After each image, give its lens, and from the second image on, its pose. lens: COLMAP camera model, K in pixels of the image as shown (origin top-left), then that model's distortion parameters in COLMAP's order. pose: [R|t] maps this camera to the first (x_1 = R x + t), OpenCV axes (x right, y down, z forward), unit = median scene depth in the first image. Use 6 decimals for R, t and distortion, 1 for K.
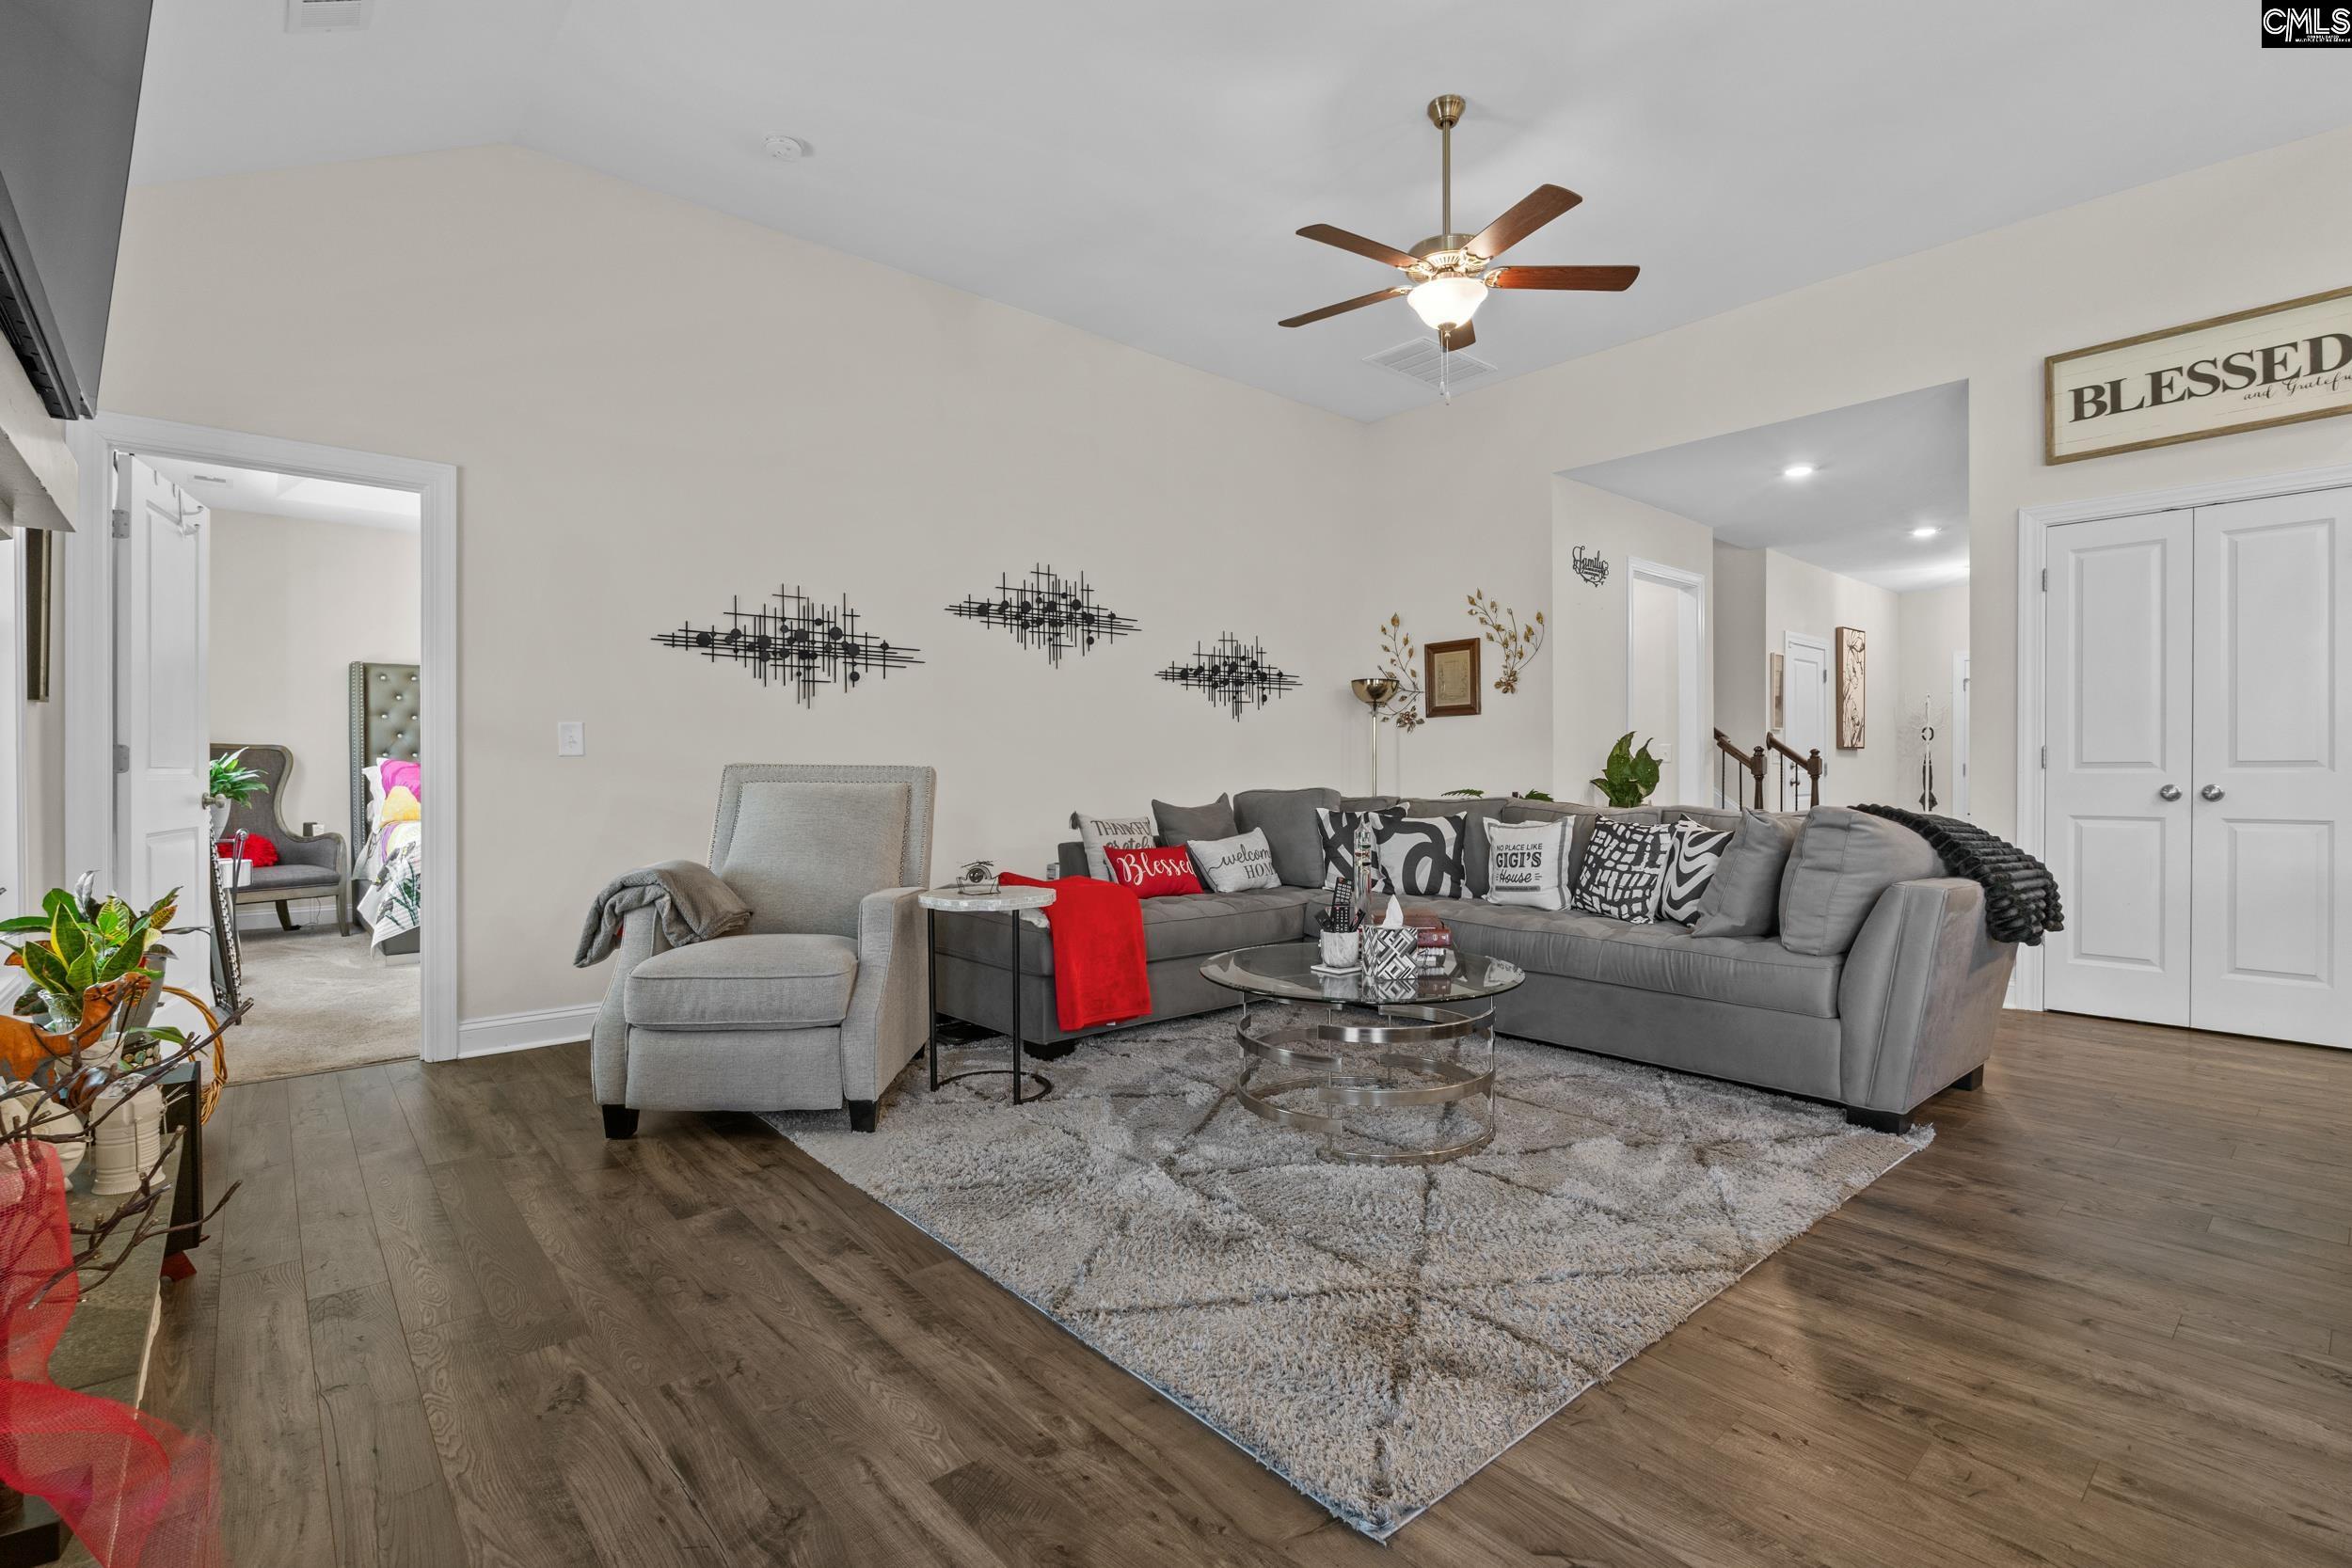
lens RADIAL K [[1083.6, 0, 1159.7], [0, 1083.6, 782.4], [0, 0, 1]] dist [-0.010211, 0.000857]
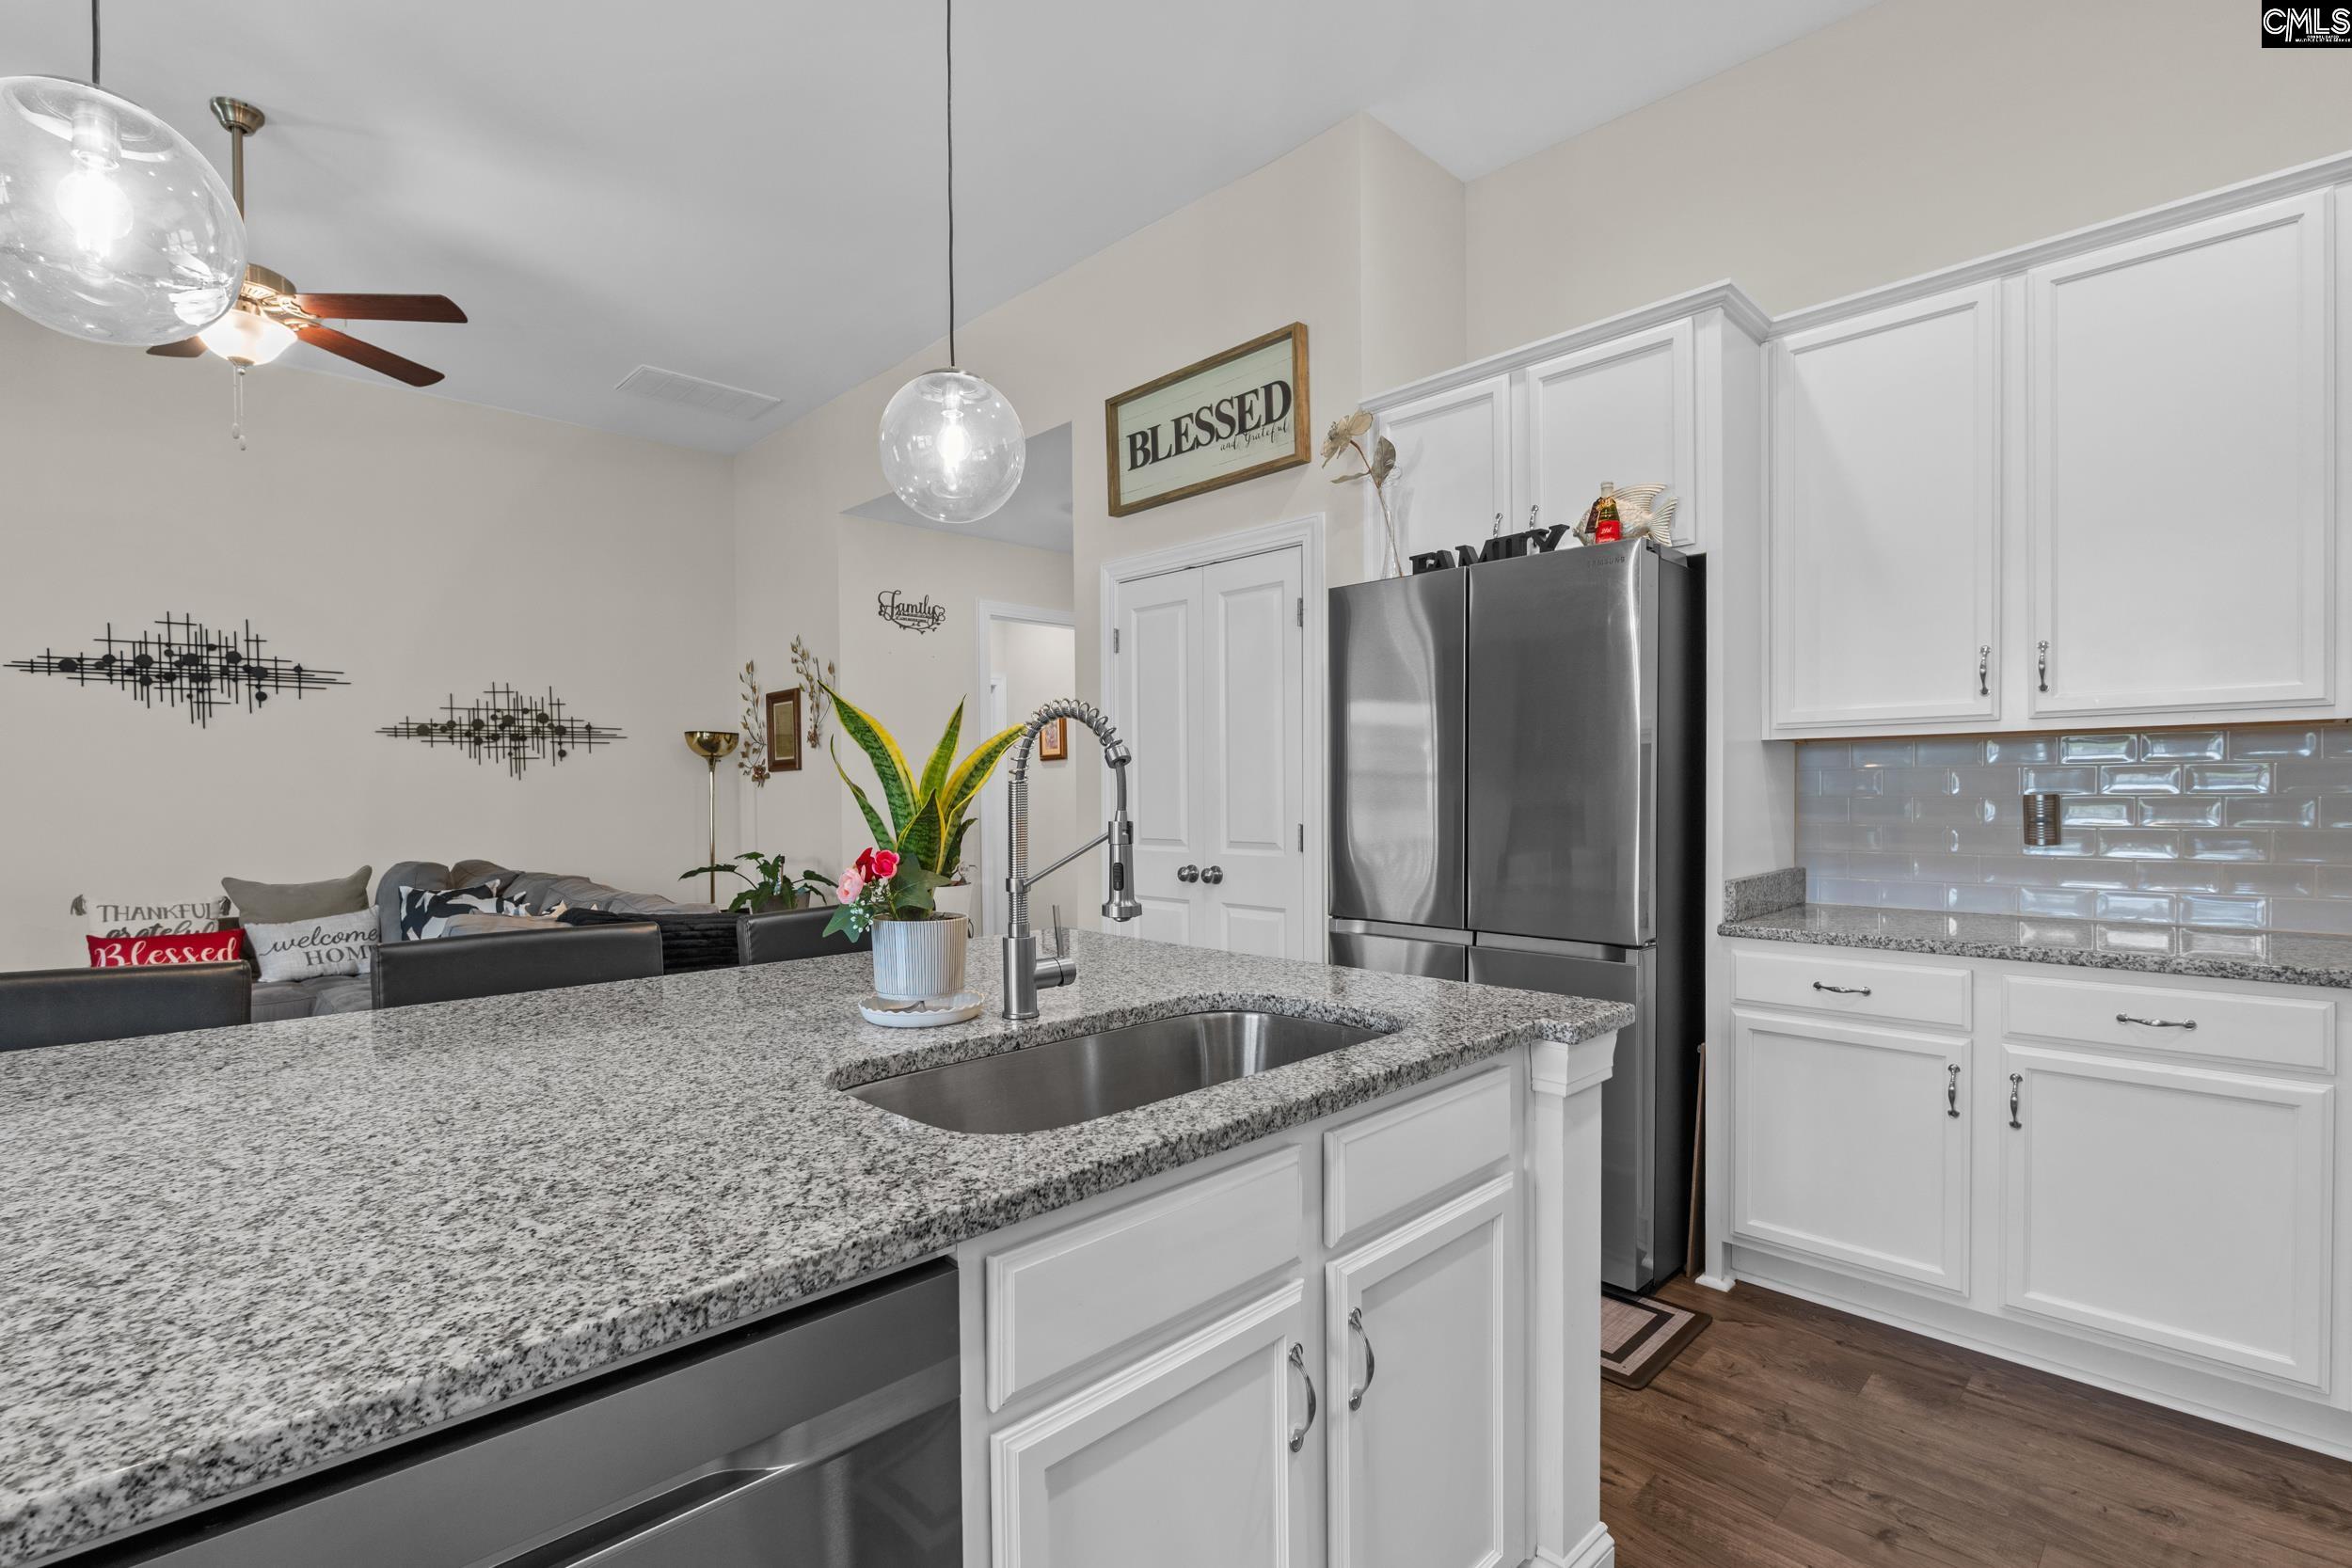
lens RADIAL K [[1083.6, 0, 1180.0], [0, 1083.6, 809.3], [0, 0, 1]] dist [-0.010211, 0.000857]
pose [[0.998109, -0.005178, 0.061249, 0.826534], [0.004658, 0.999952, 0.008631, -0.050856], [-0.061291, -0.008329, 0.998085, 0.063430]]
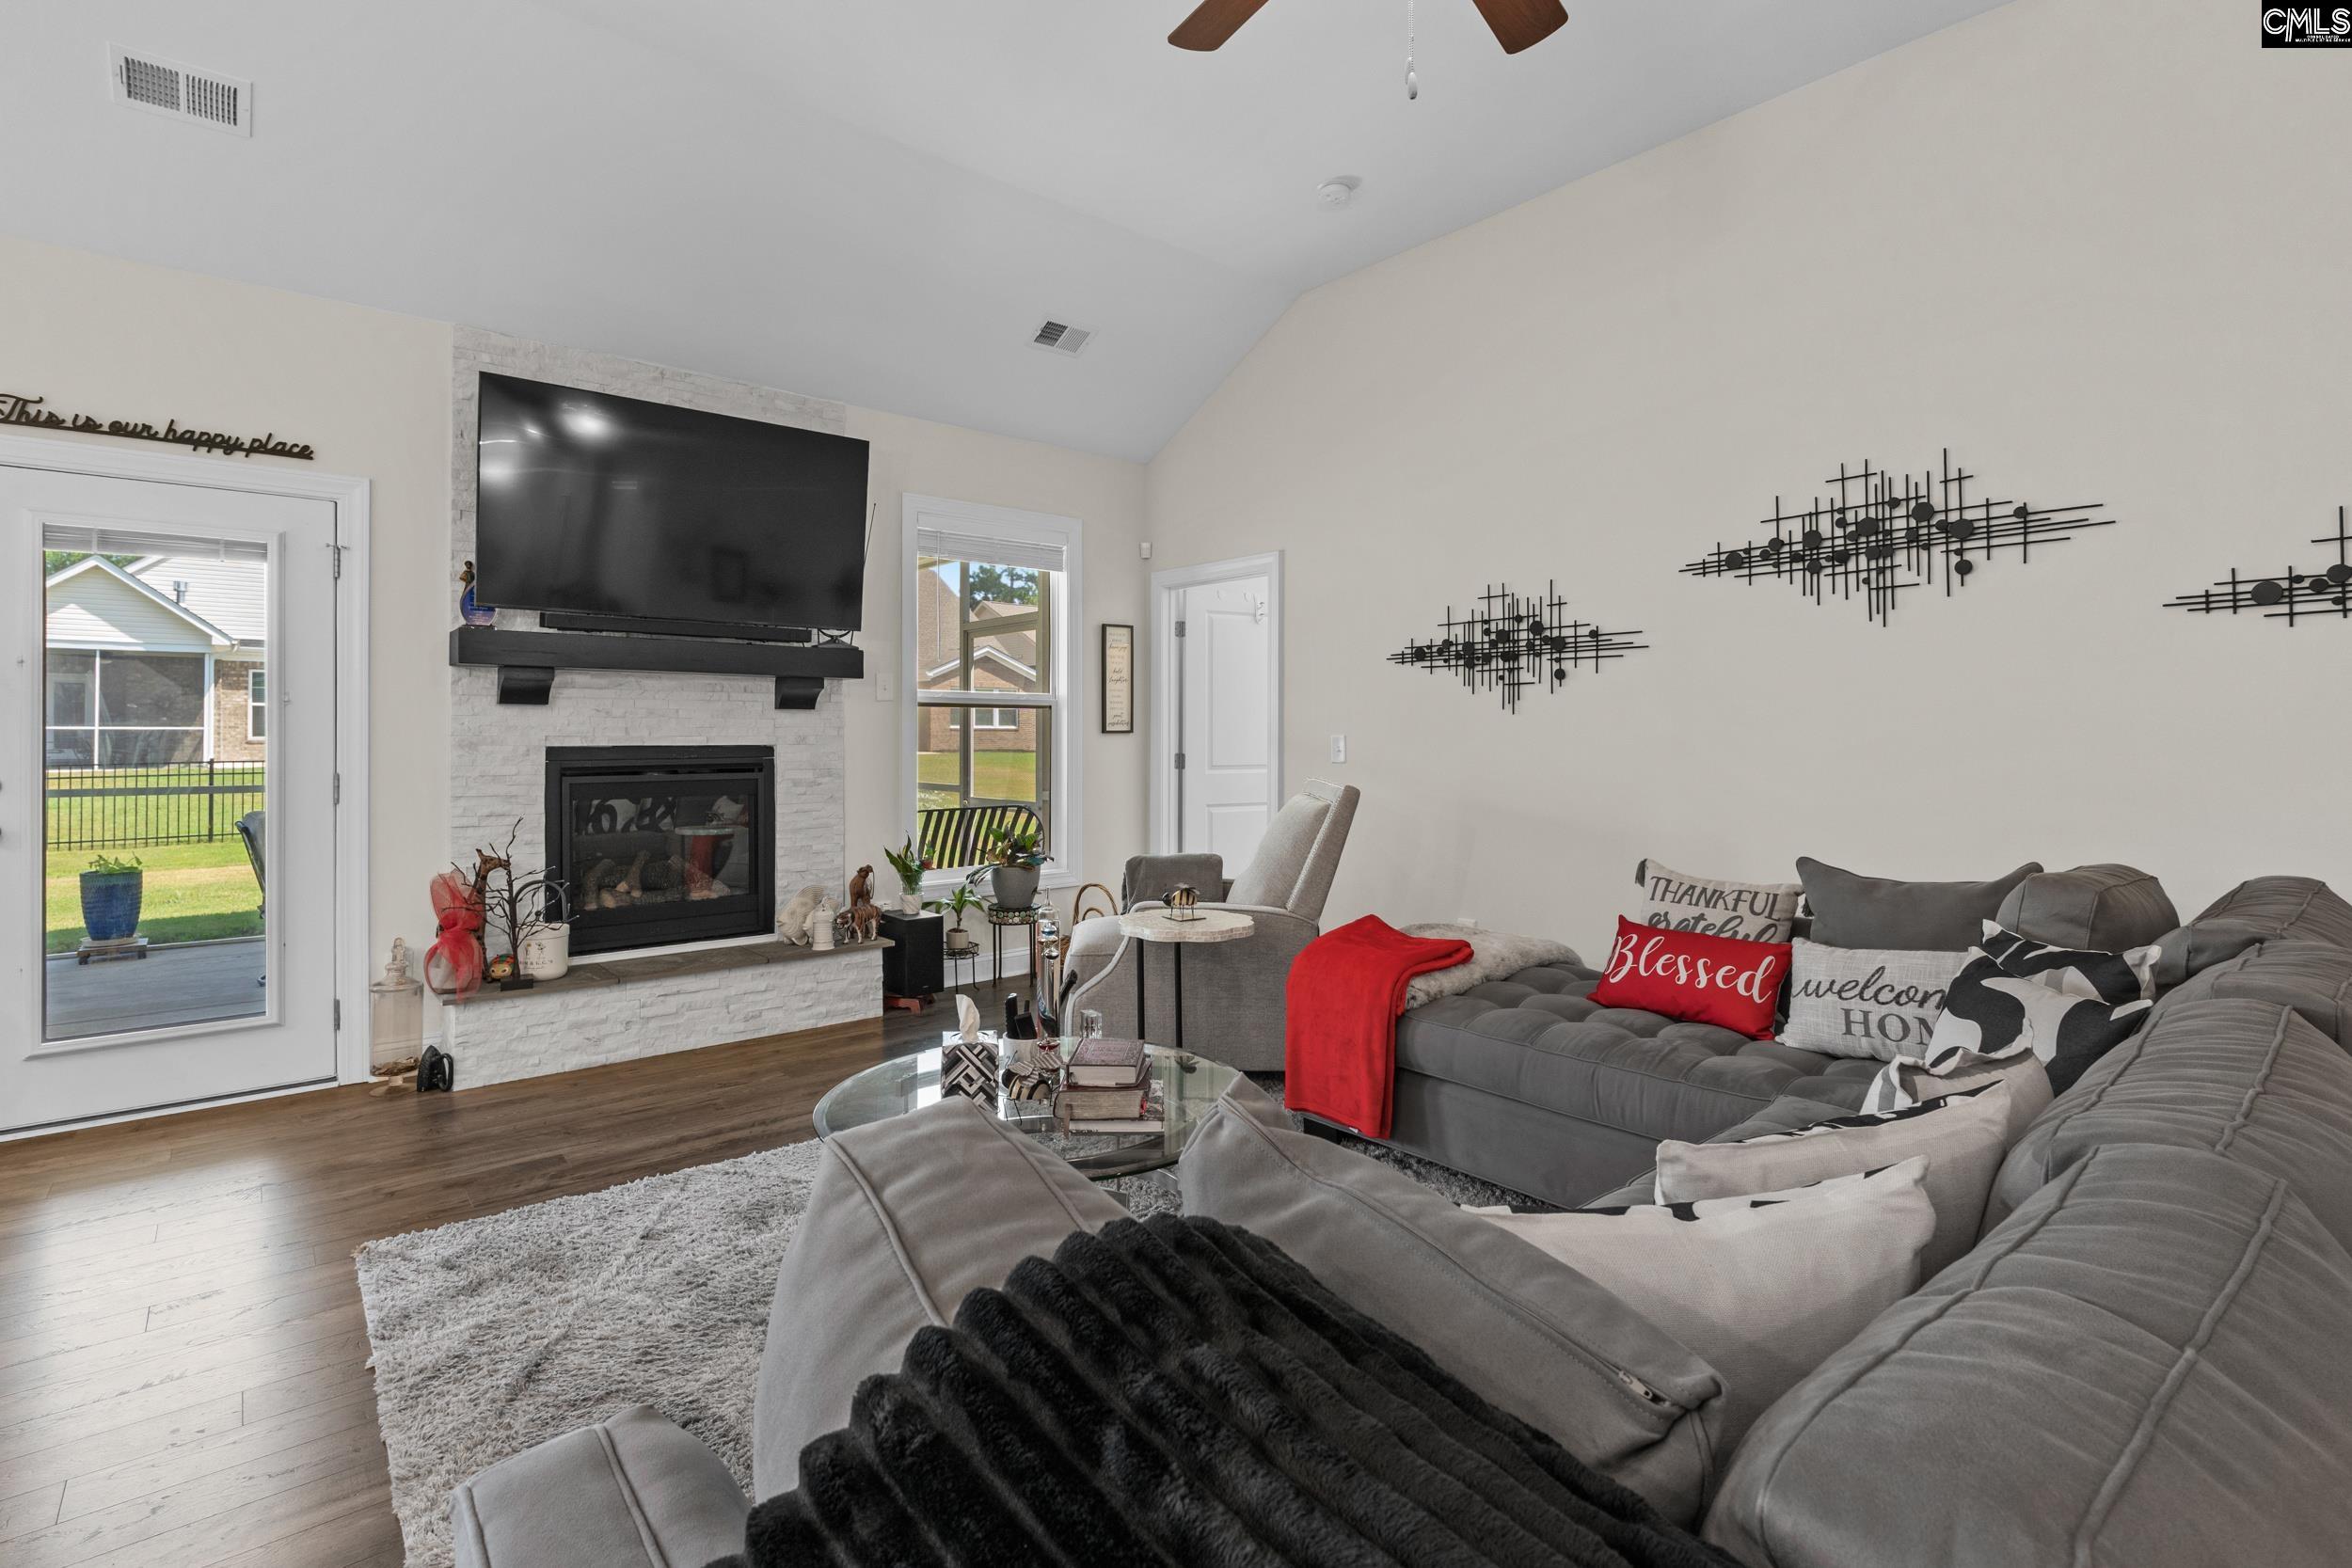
lens RADIAL K [[1083.6, 0, 1165.1], [0, 1083.6, 727.7], [0, 0, 1]] dist [-0.010211, 0.000857]
pose [[0.000065, -0.005535, -0.999985, 0.633610], [-0.006946, 0.999961, -0.005535, -0.051765], [0.999976, 0.006947, 0.000027, 0.741200]]
